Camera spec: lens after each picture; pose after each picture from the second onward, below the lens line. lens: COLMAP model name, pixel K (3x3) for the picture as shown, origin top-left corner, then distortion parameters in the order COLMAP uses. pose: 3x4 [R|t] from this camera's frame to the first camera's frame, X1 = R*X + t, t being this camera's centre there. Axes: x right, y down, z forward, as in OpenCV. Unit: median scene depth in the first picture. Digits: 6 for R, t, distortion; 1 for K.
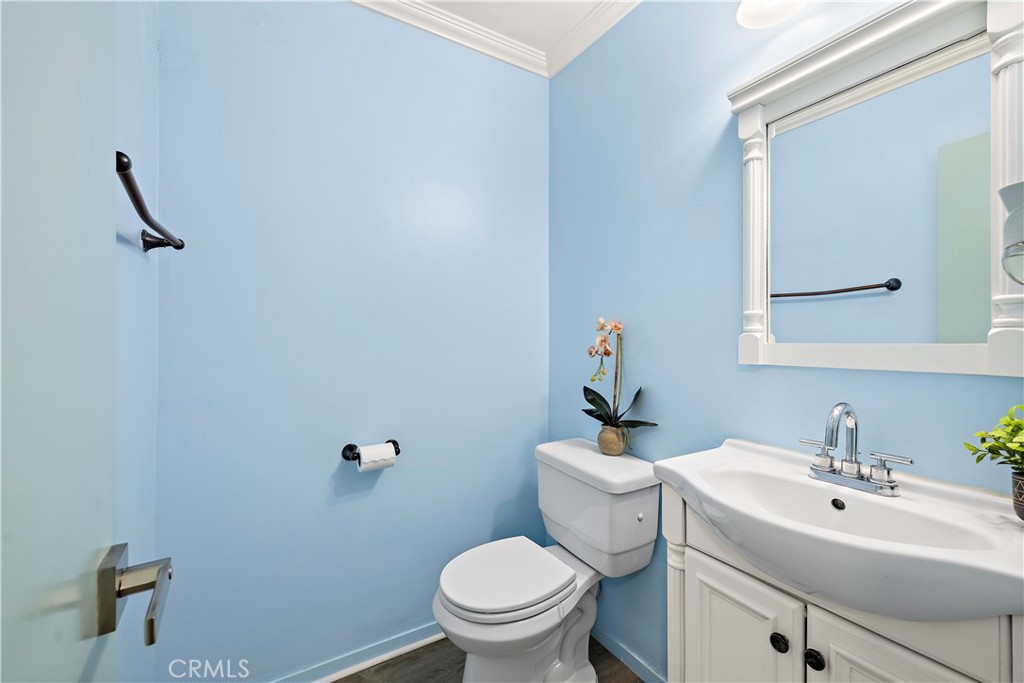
lens RADIAL K [[432.4, 0, 511.9], [0, 432.4, 342.9], [0, 0, 1]] dist [0.003474, 0.000002]
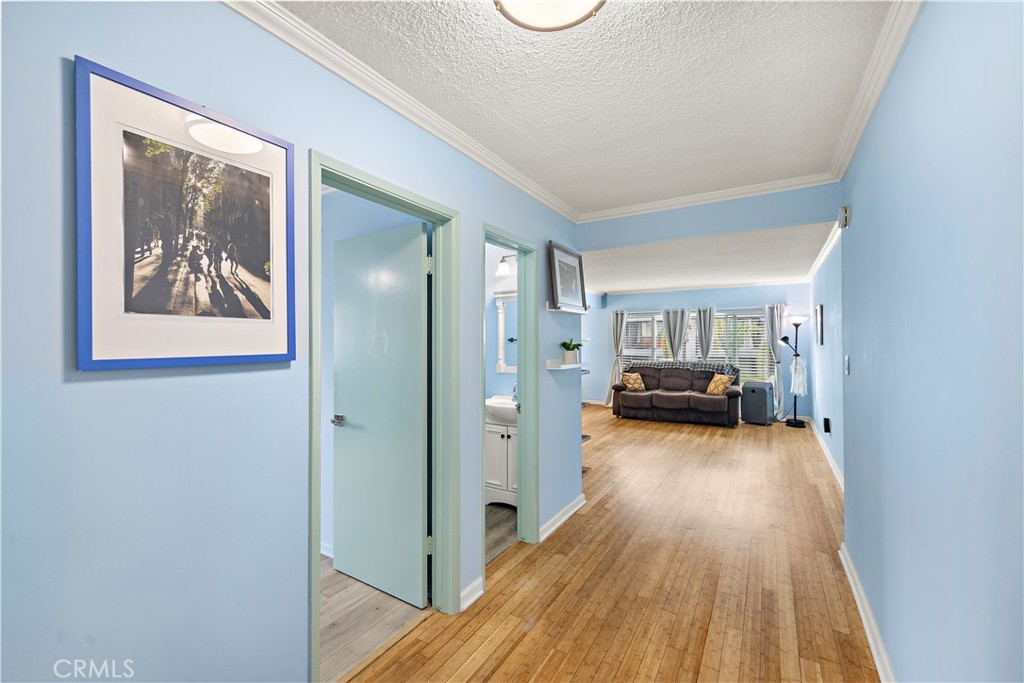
lens RADIAL K [[432.4, 0, 511.3], [0, 432.4, 339.0], [0, 0, 1]] dist [0.003474, 0.000002]
pose [[0.884853, -0.002699, 0.465862, -0.953962], [0.001453, 0.999994, 0.003034, -0.226742], [-0.465868, -0.002008, 0.884852, -2.063543]]
